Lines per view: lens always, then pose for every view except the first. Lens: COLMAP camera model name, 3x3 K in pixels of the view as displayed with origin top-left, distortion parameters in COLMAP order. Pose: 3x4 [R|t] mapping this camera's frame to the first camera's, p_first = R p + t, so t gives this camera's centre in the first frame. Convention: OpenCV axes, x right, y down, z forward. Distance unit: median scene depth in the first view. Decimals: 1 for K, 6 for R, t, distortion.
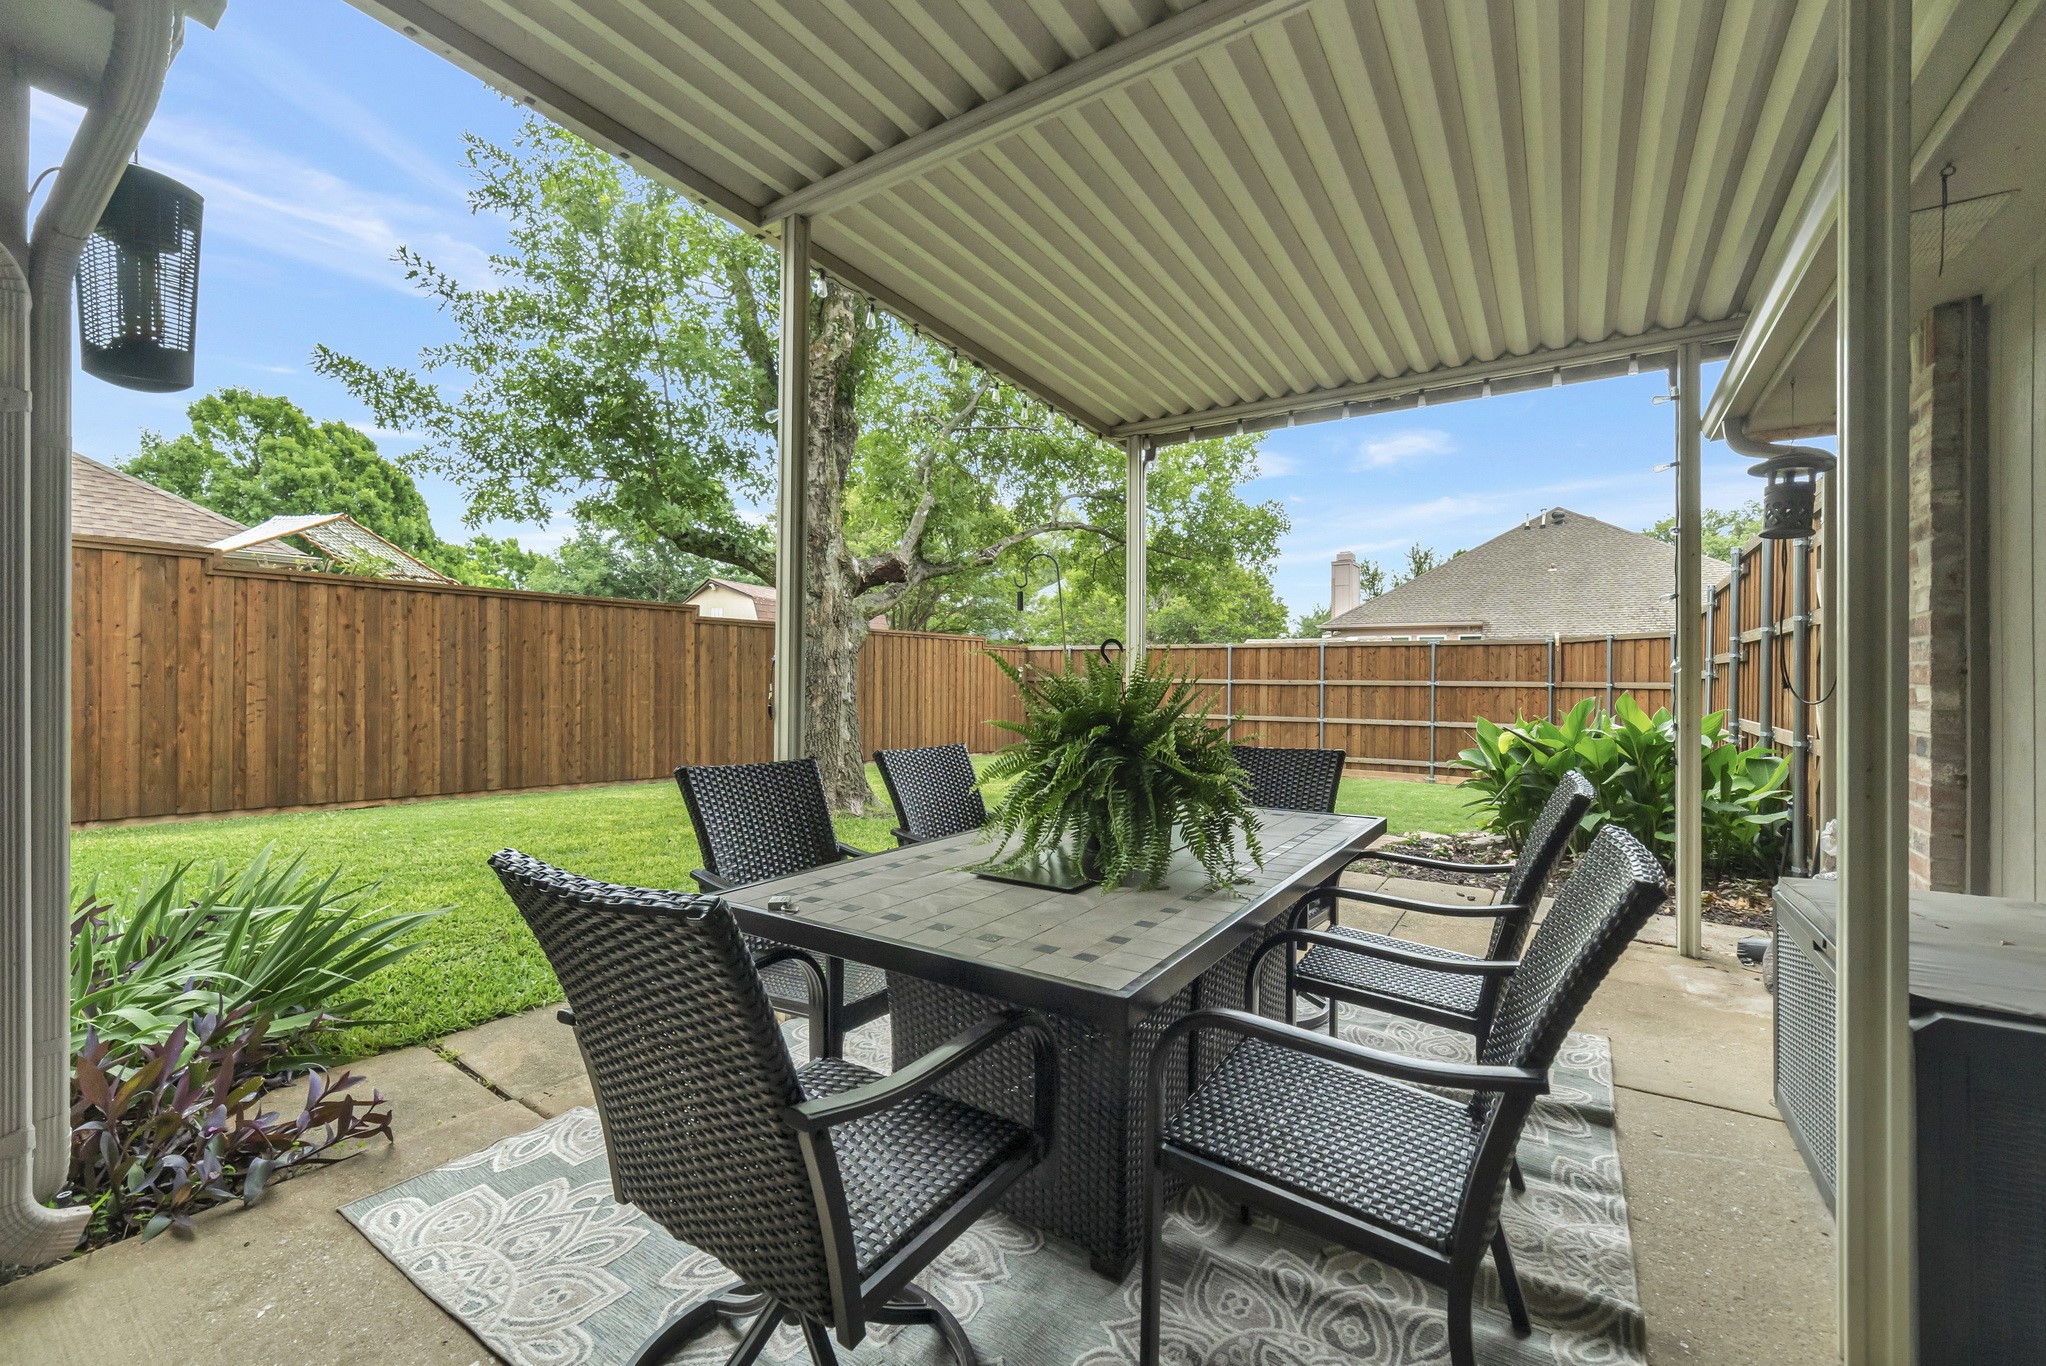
lens RADIAL K [[885.8, 0, 989.7], [0, 885.8, 671.4], [0, 0, 1]] dist [0.003845, -0.001921]
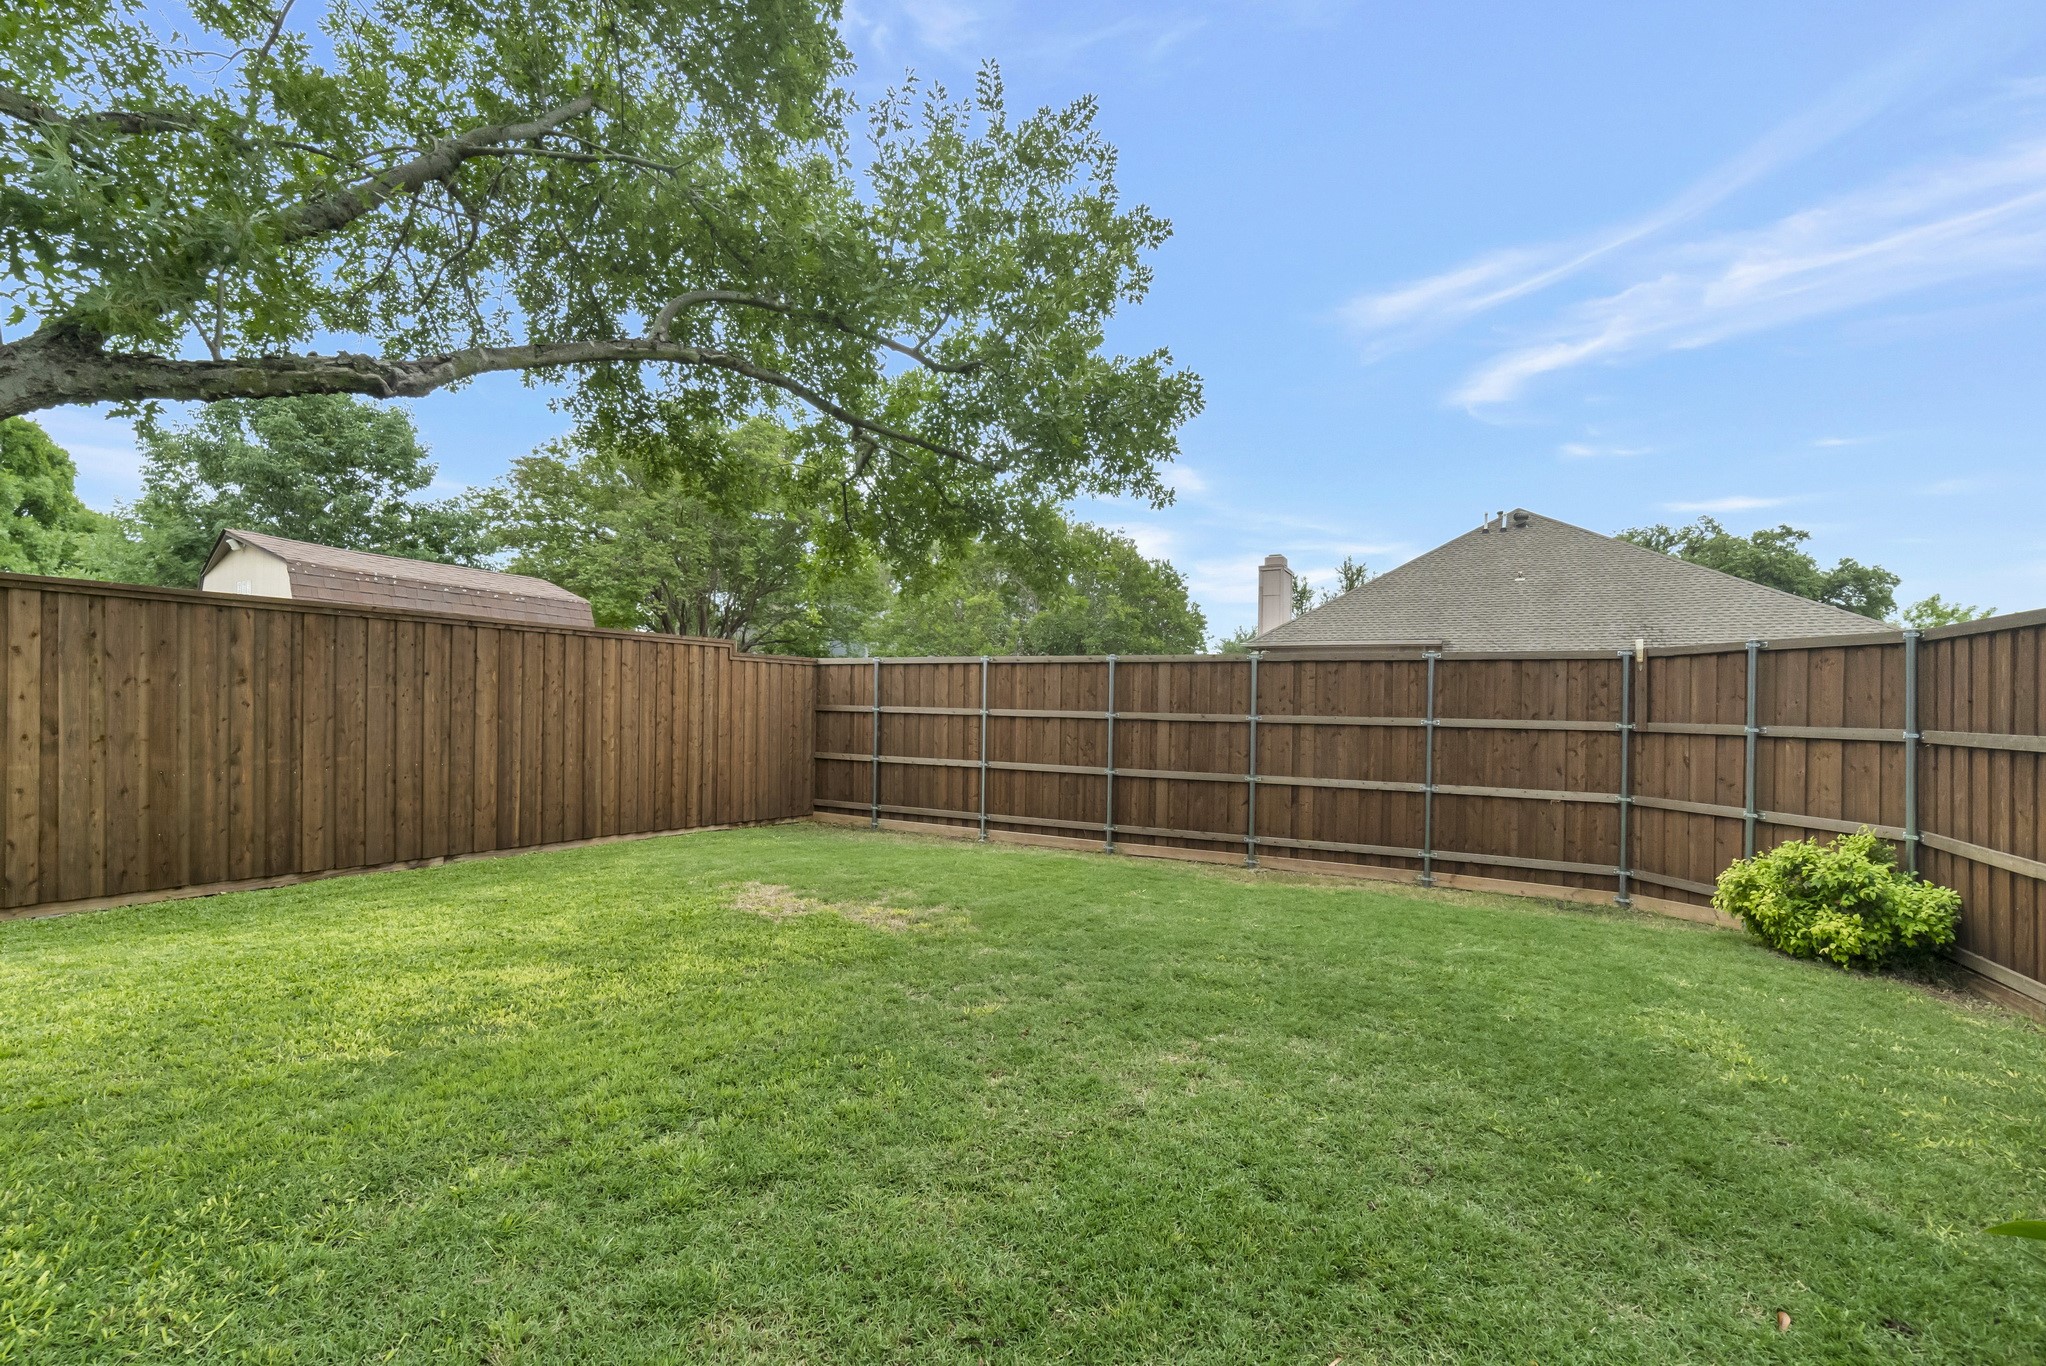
lens RADIAL K [[885.8, 0, 1014.9], [0, 885.8, 698.7], [0, 0, 1]] dist [0.003845, -0.001921]
pose [[0.994041, 0.009915, 0.108556, 0.179049], [-0.010129, 0.999948, 0.001418, -0.000867], [-0.108537, -0.002509, 0.994089, 0.509589]]
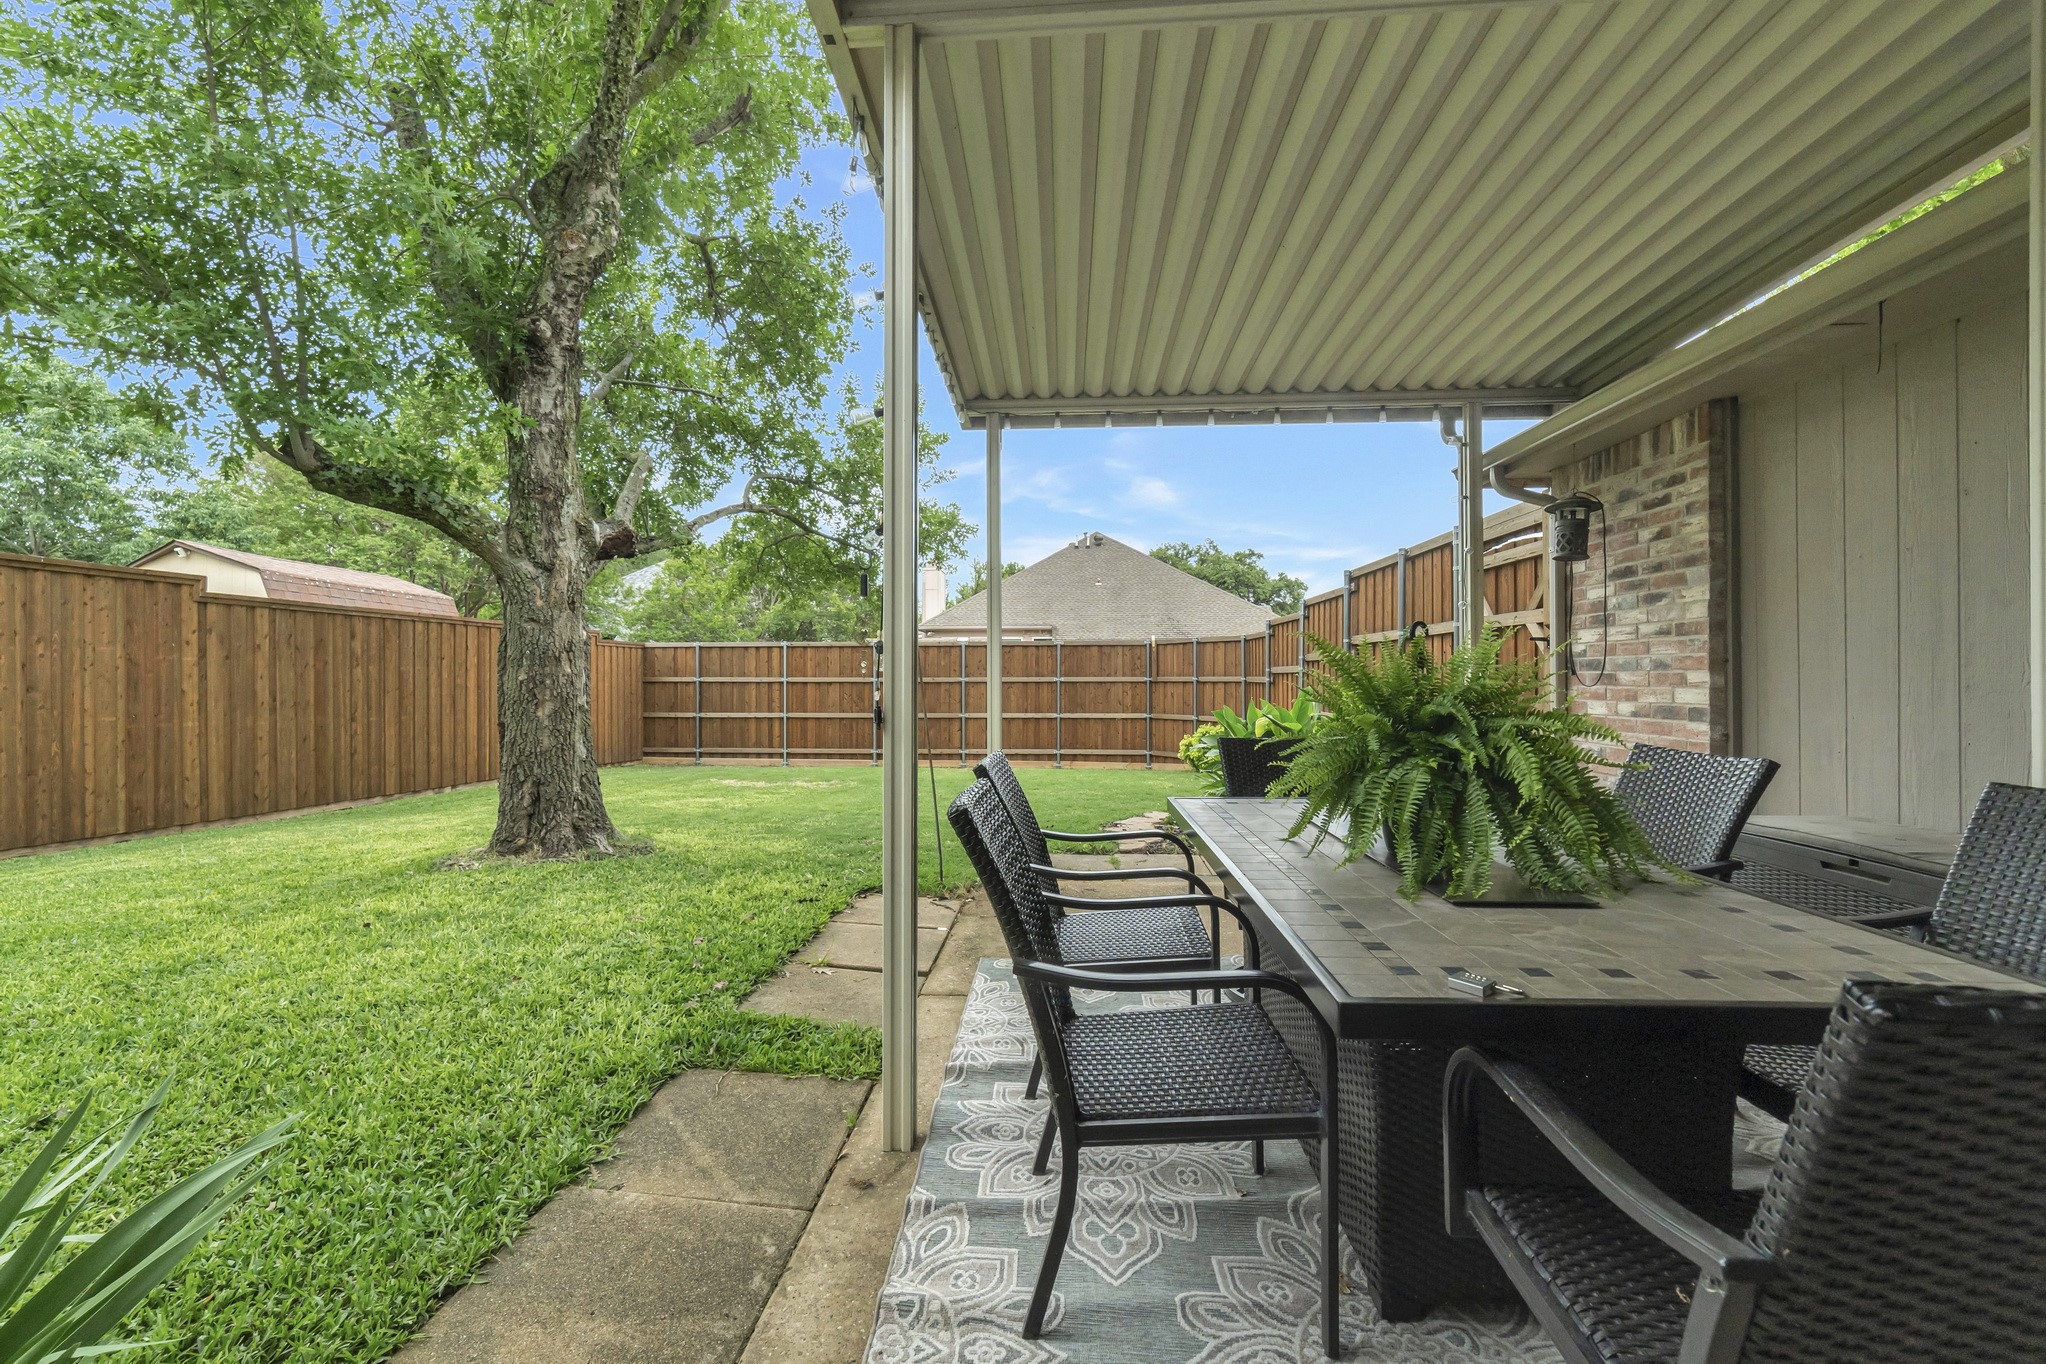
lens RADIAL K [[885.8, 0, 1023.5], [0, 885.8, 675.2], [0, 0, 1]] dist [0.003845, -0.001921]
pose [[0.856355, -0.007925, 0.516327, -0.135759], [0.005769, 0.999967, 0.005780, 0.002129], [-0.516355, -0.001971, 0.856372, 0.083744]]
